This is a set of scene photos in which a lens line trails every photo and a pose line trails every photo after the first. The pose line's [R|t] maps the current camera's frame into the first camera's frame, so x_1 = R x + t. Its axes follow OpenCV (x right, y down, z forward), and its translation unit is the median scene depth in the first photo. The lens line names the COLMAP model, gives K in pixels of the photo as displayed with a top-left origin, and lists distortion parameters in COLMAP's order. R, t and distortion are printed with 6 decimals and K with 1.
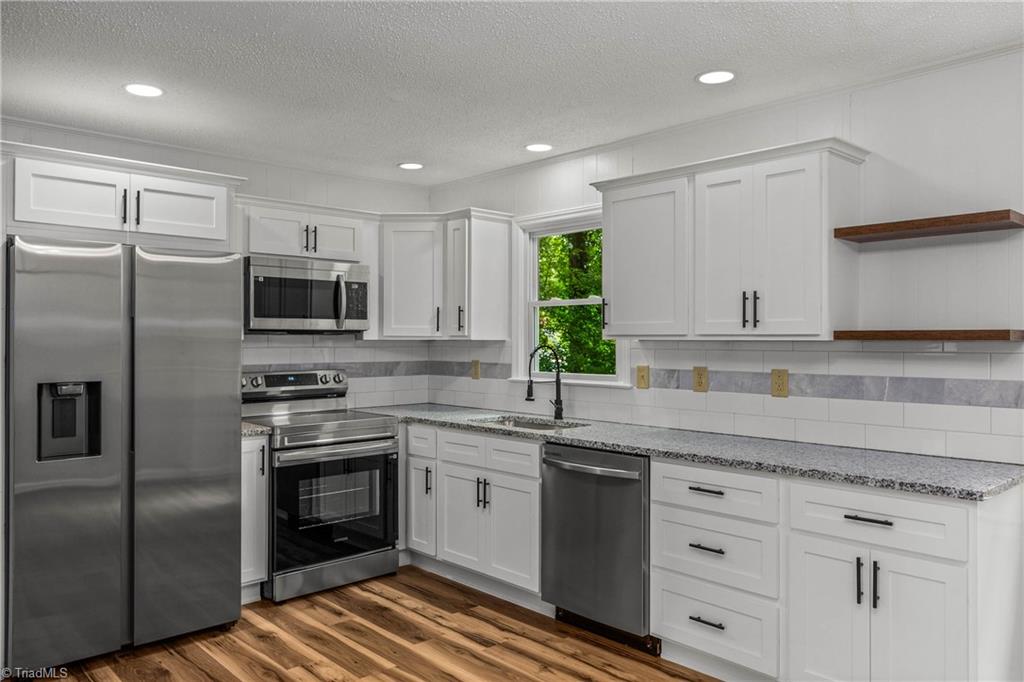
lens RADIAL K [[752.9, 0, 504.6], [0, 752.9, 331.4], [0, 0, 1]] dist [0.010191, -0.016241]
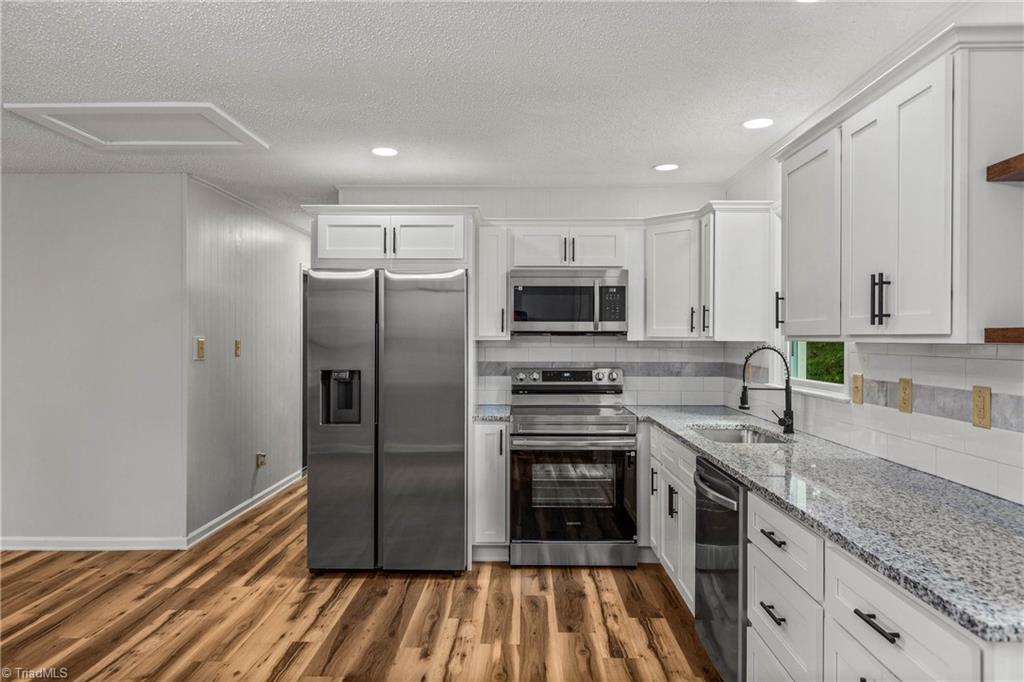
lens RADIAL K [[682.0, 0, 505.0], [0, 682.0, 339.3], [0, 0, 1]] dist [0.015358, -0.005357]
pose [[0.721288, 0.001452, -0.692634, 0.384286], [0.005620, 0.999953, 0.007949, 0.000993], [0.692613, -0.009626, 0.721245, 0.213869]]
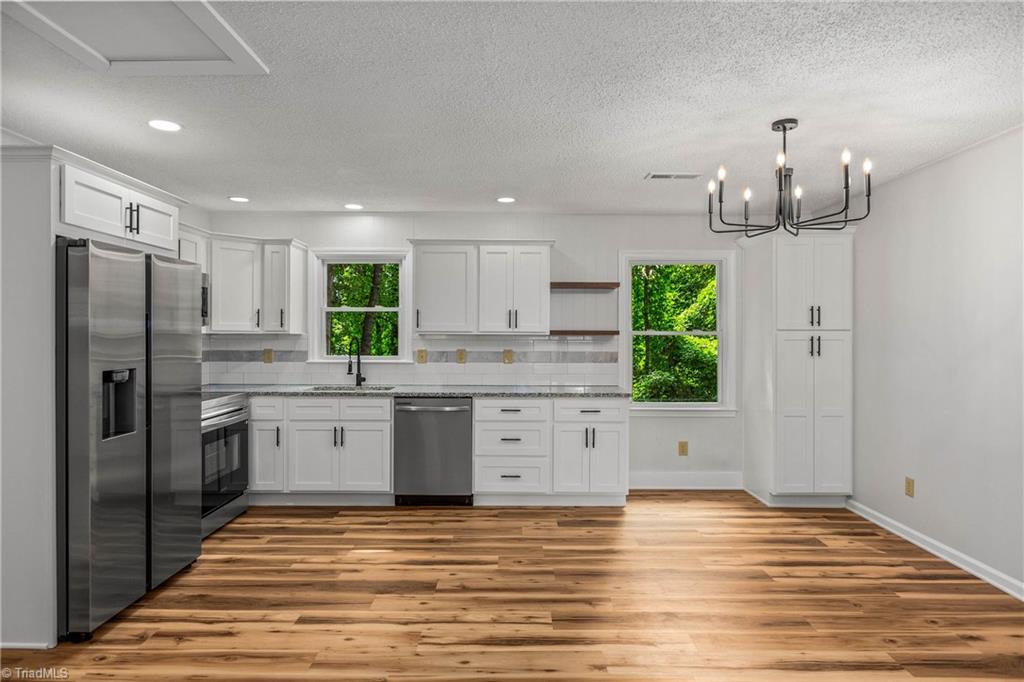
lens RADIAL K [[587.2, 0, 507.3], [0, 587.2, 336.0], [0, 0, 1]] dist [0.002840, -0.006382]
pose [[0.681703, 0.000971, 0.731628, -0.602016], [-0.011209, 0.999896, 0.009117, 0.000950], [-0.731543, -0.014415, 0.681643, -0.030928]]
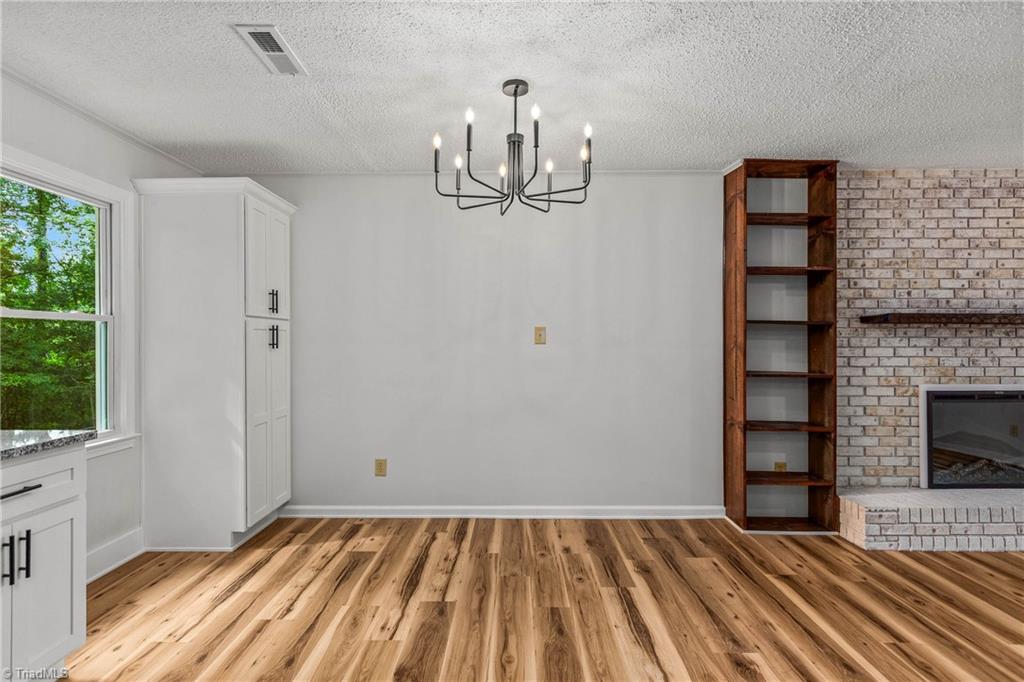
lens RADIAL K [[510.7, 0, 517.2], [0, 510.7, 341.4], [0, 0, 1]] dist [0.001886, -0.000465]
pose [[-0.737081, 0.003653, 0.675795, -0.246474], [-0.006416, 0.999902, -0.012403, 0.036548], [-0.675774, -0.013478, -0.736986, 0.612547]]
